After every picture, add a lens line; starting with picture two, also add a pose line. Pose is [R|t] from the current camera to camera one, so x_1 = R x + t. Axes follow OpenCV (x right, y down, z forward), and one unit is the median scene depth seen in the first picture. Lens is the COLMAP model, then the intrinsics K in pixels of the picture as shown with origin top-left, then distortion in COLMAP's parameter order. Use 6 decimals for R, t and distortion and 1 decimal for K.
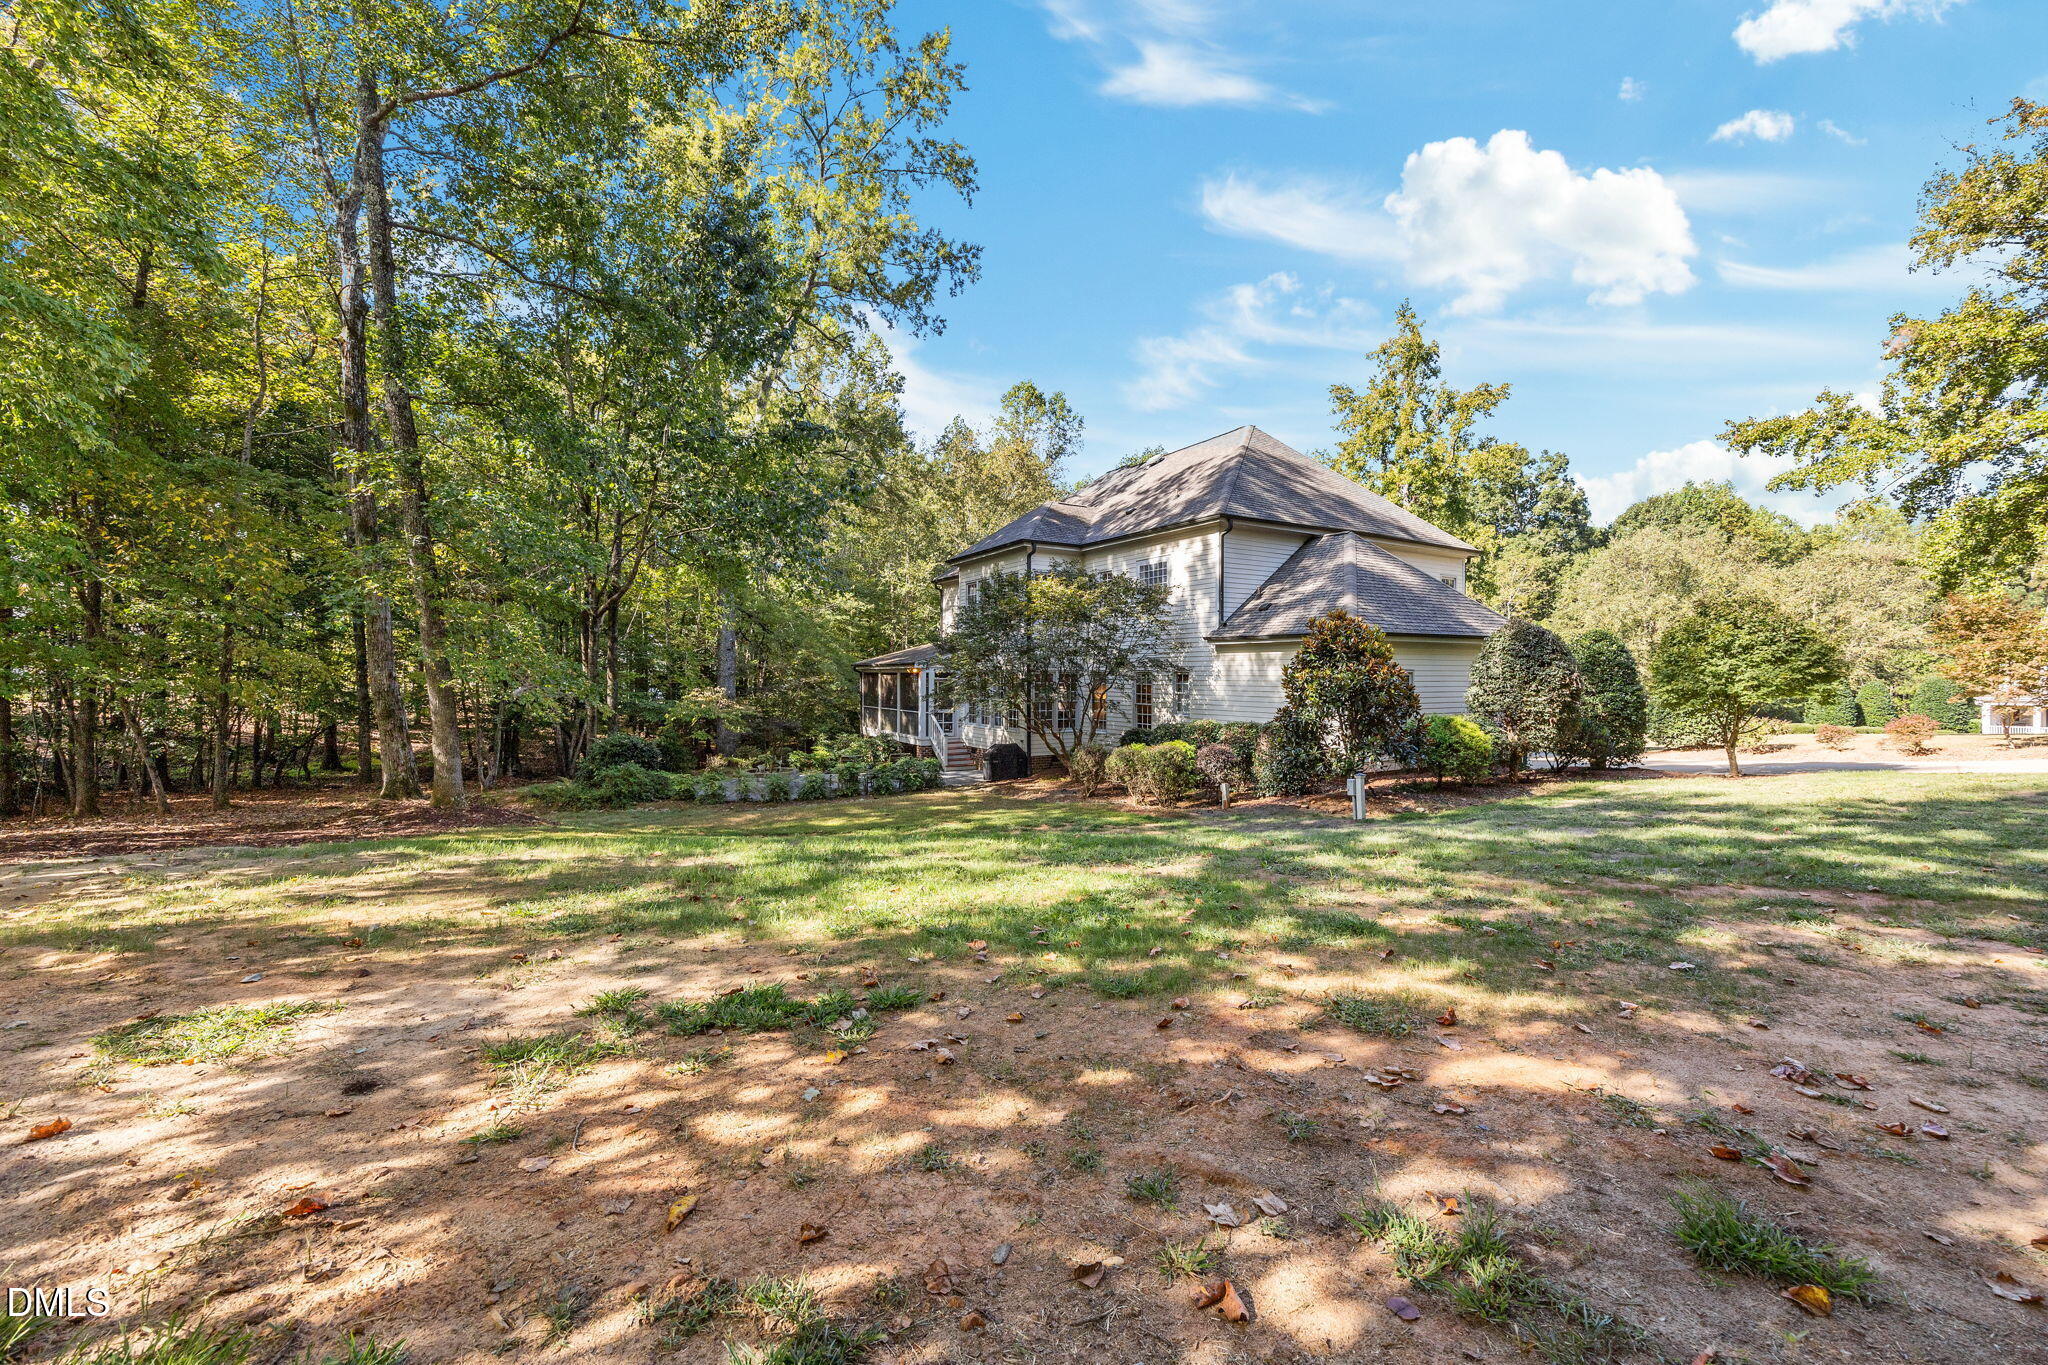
lens RADIAL K [[860.2, 0, 1024.0], [0, 860.2, 682.5], [0, 0, 1]] dist [-0.001224, -0.000100]
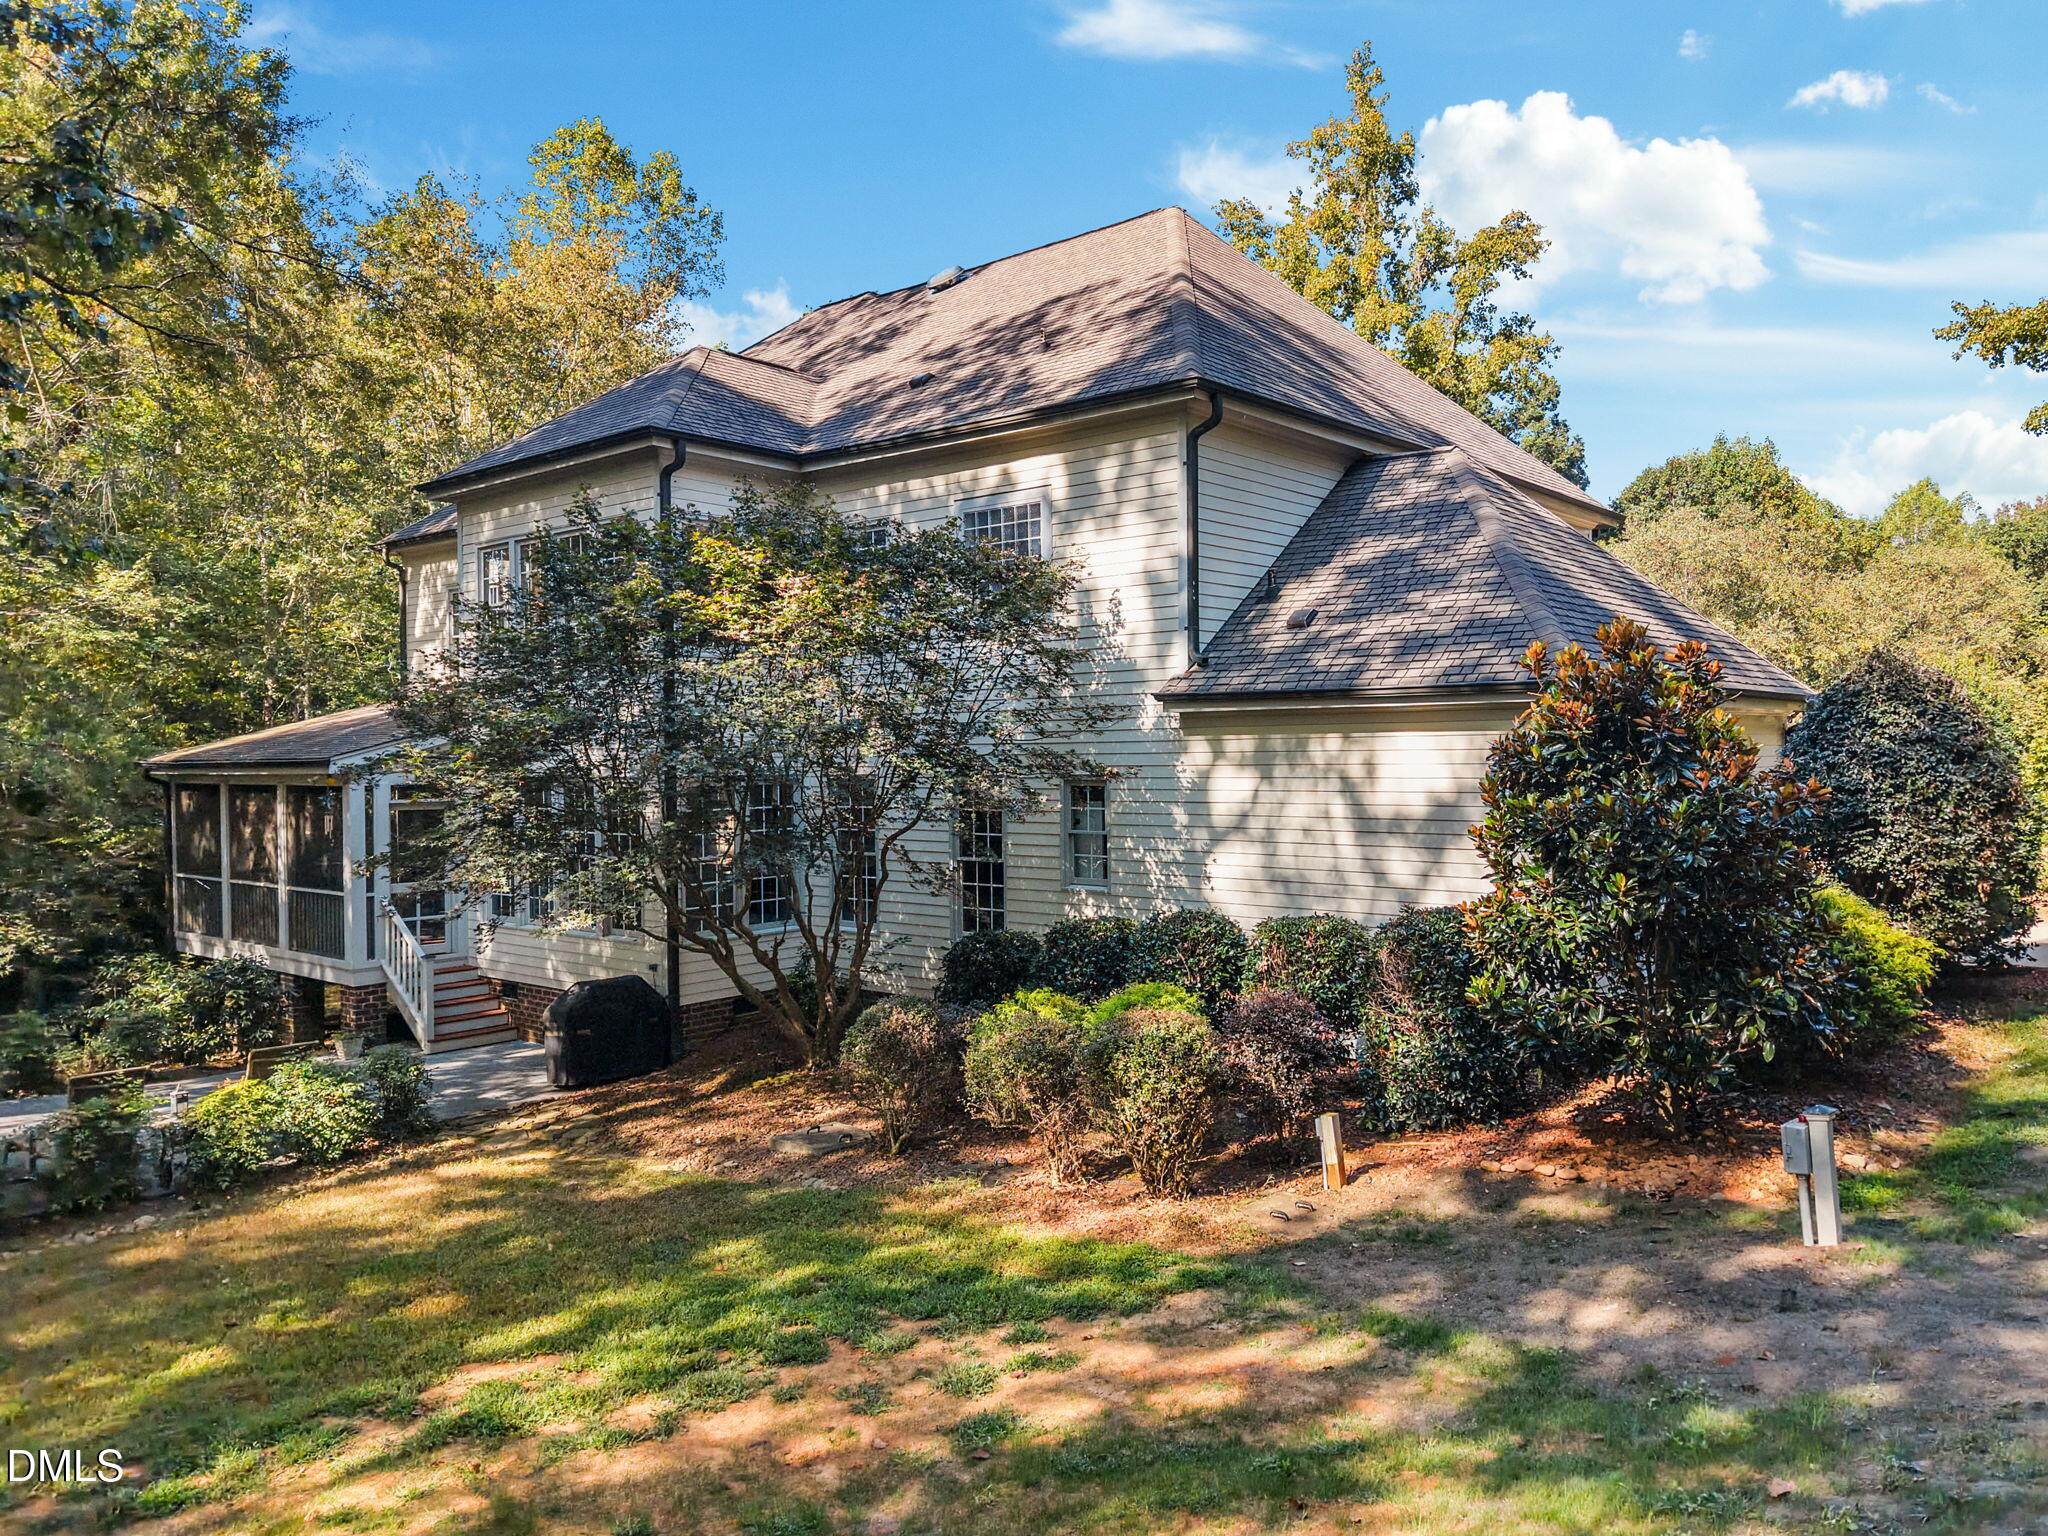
lens RADIAL K [[1314.8, 0, 1024.0], [0, 1314.8, 768.0], [0, 0, 1]] dist [-0.007018, -0.002454]
pose [[0.935294, -0.020674, 0.353268, -0.045556], [0.016020, 0.999742, 0.016093, -0.022675], [-0.353509, -0.009393, 0.935384, 0.352225]]
